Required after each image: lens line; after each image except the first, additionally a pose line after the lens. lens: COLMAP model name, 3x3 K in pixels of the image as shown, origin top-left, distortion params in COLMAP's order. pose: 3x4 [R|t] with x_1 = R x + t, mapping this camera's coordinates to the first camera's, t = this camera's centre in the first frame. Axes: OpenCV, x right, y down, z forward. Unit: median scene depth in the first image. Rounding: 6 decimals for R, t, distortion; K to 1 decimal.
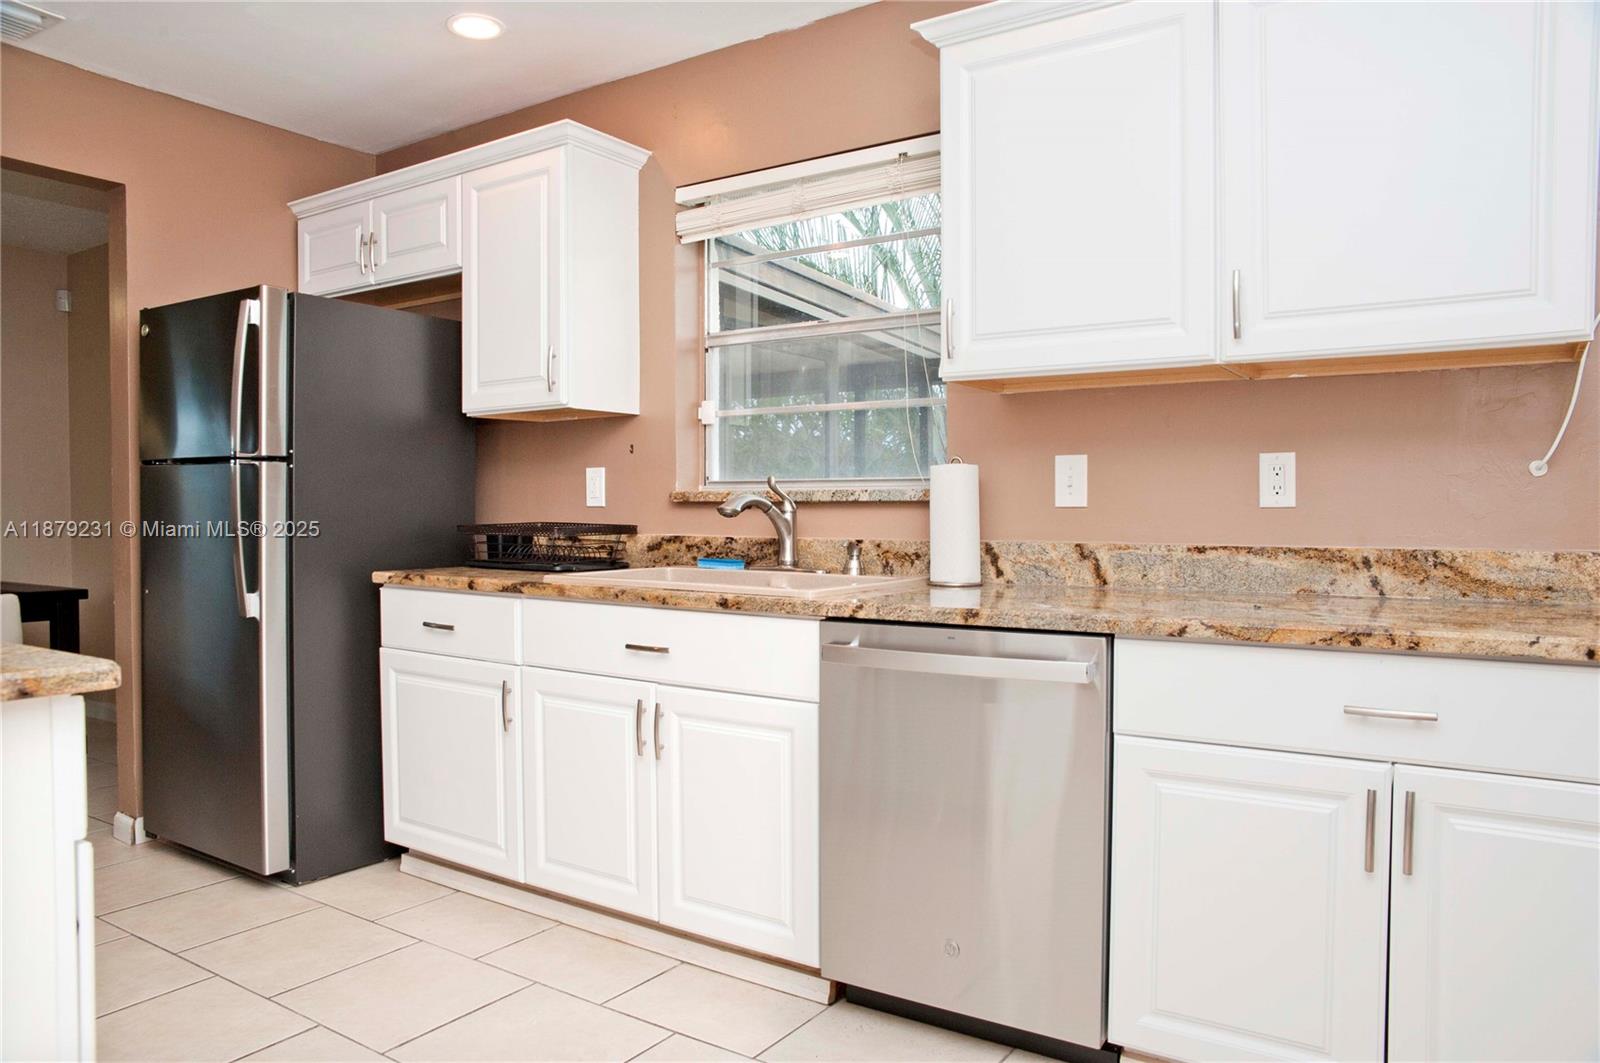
lens RADIAL K [[1095.4, 0, 784.0], [0, 1095.4, 529.2], [0, 0, 1]] dist [-0.102634, 0.084763]
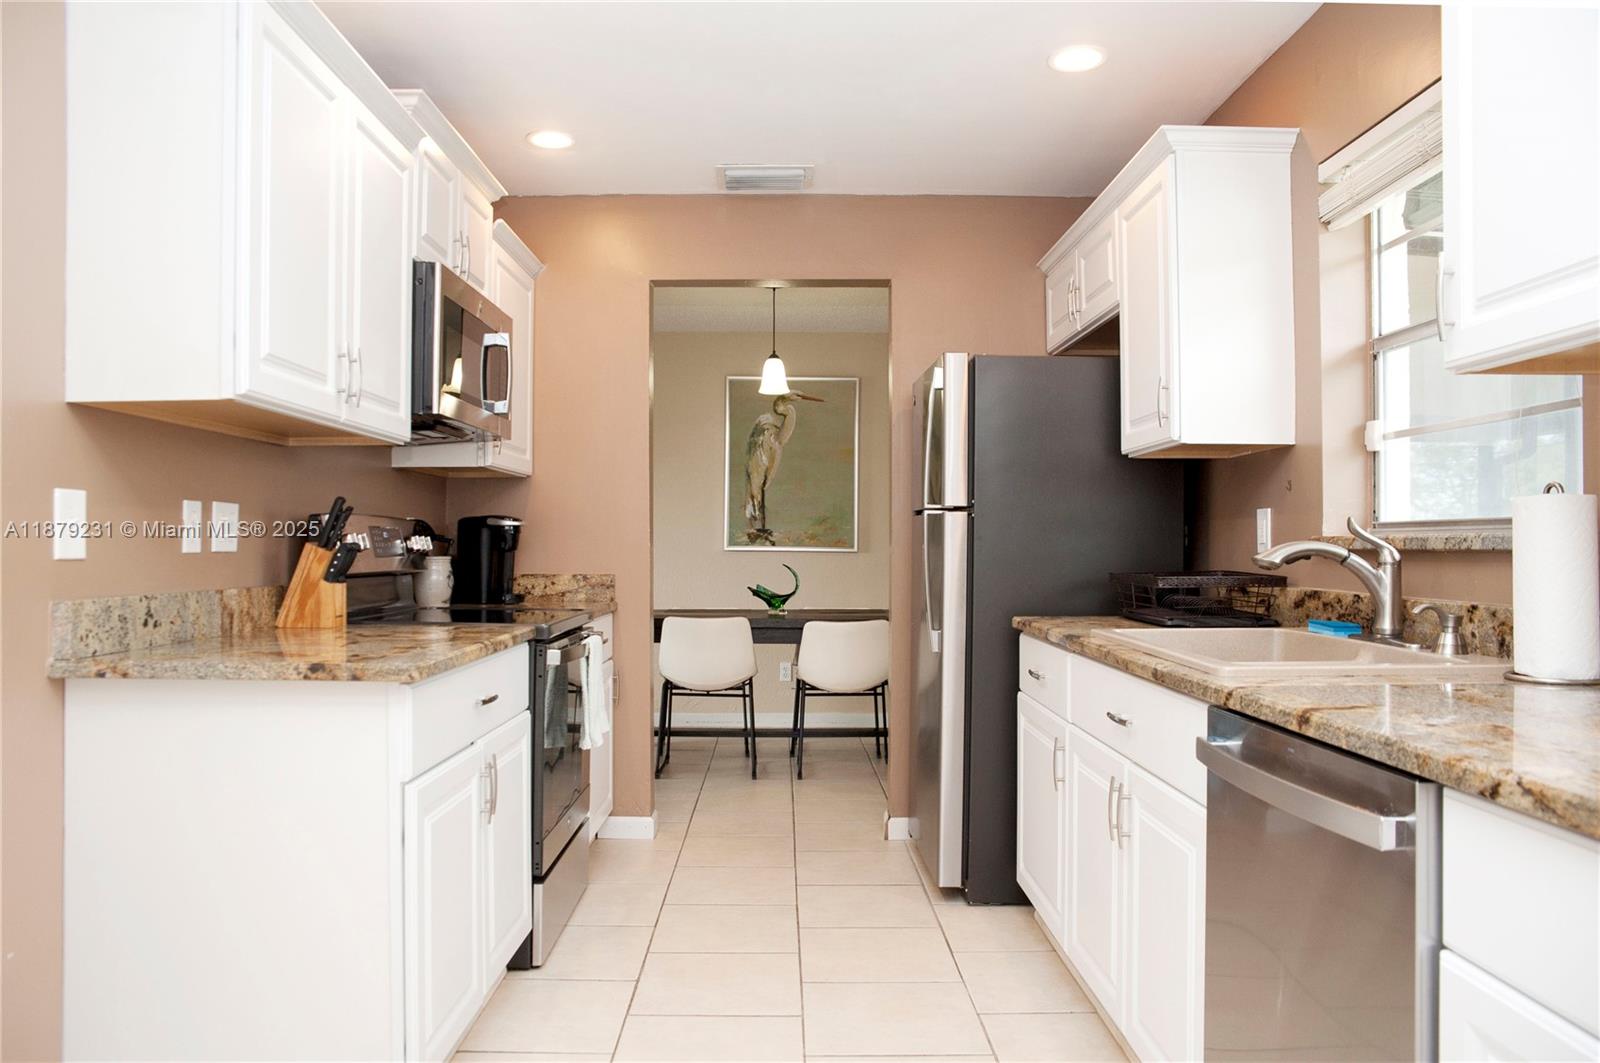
lens RADIAL K [[1121.4, 0, 760.1], [0, 1121.4, 537.7], [0, 0, 1]] dist [-0.123010, 0.089958]
pose [[0.549809, -0.006830, -0.835262, 0.367283], [-0.015473, 0.999712, -0.018360, -0.012606], [0.835147, 0.023019, 0.549545, 0.215117]]
